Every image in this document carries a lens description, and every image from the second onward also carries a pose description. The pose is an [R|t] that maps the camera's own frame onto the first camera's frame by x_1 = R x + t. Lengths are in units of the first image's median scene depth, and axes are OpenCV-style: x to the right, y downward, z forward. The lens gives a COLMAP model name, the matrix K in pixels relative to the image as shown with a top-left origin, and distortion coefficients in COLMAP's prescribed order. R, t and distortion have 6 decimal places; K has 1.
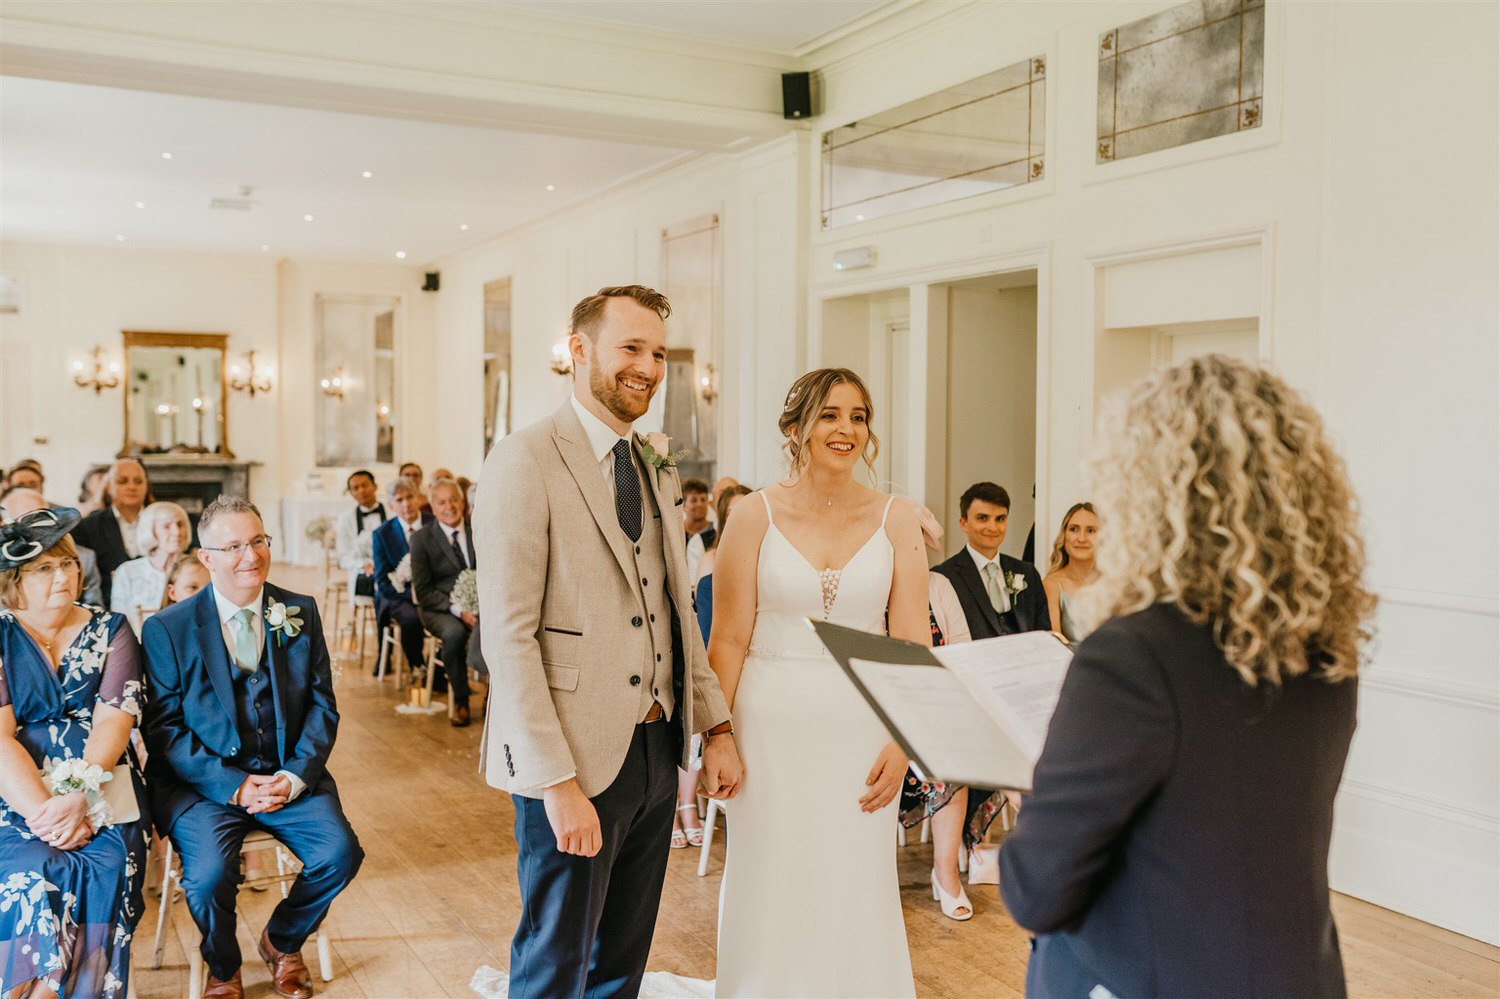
lens RADIAL K [[1435.6, 0, 750.0], [0, 1435.6, 499.5], [0, 0, 1]] dist [0.012720, 0.006141]
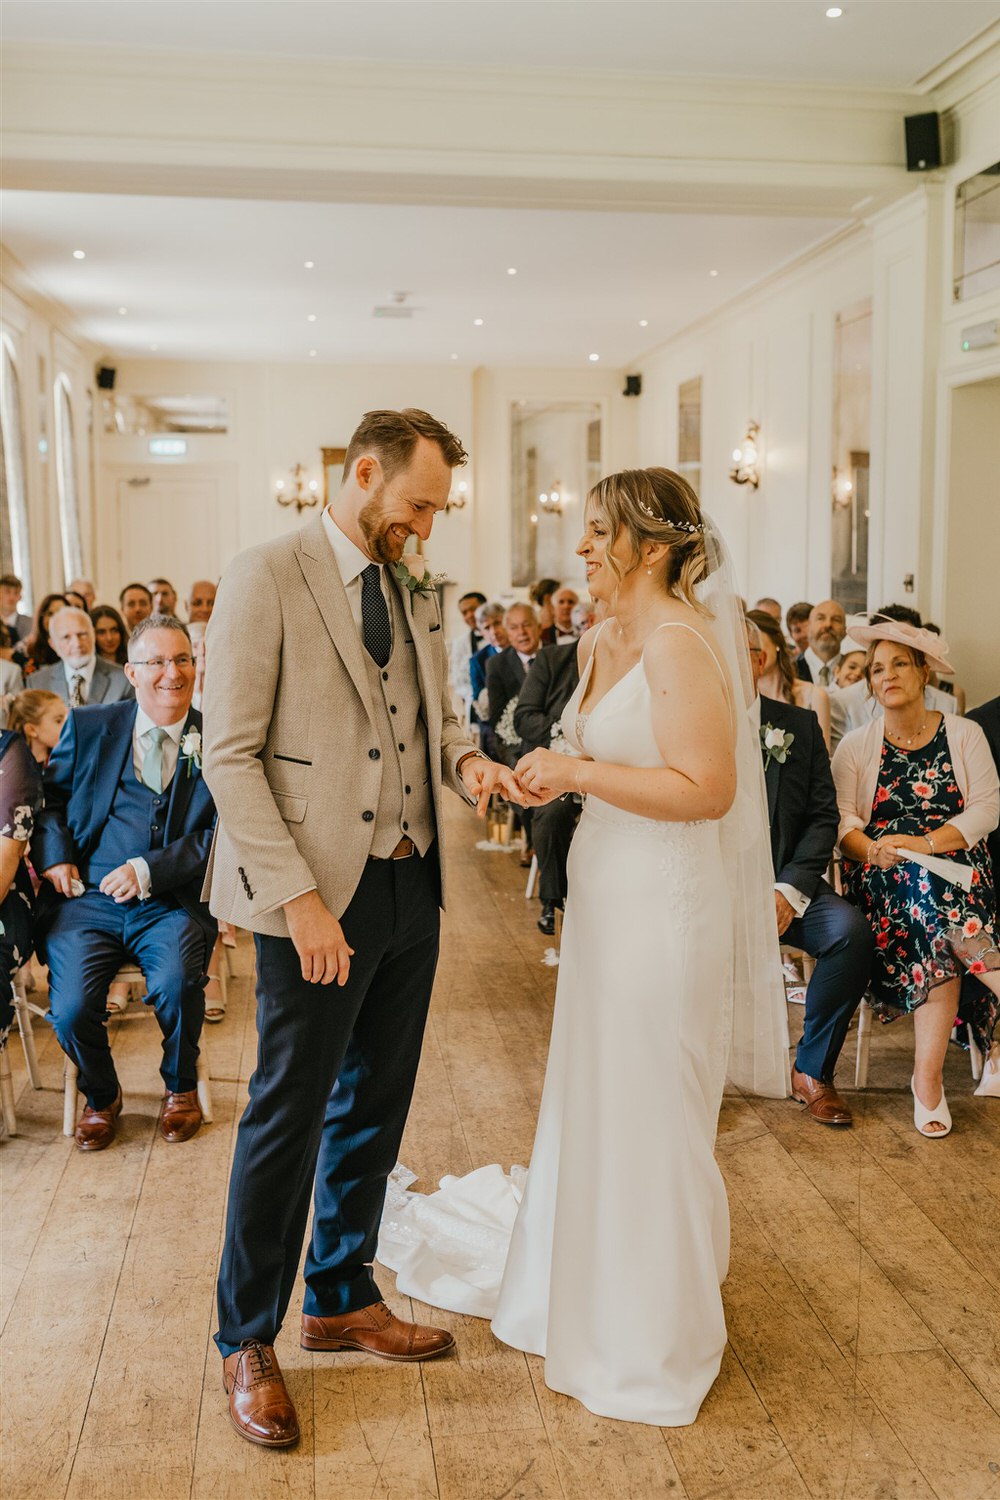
lens RADIAL K [[1569.2, 0, 545.6], [0, 1569.2, 704.2], [0, 0, 1]] dist [0.004336, 0.022536]
pose [[0.946175, 0.025772, -0.322626, 0.123803], [-0.009024, 0.998538, 0.053299, -0.001230], [0.323528, -0.047519, 0.945025, 0.048279]]
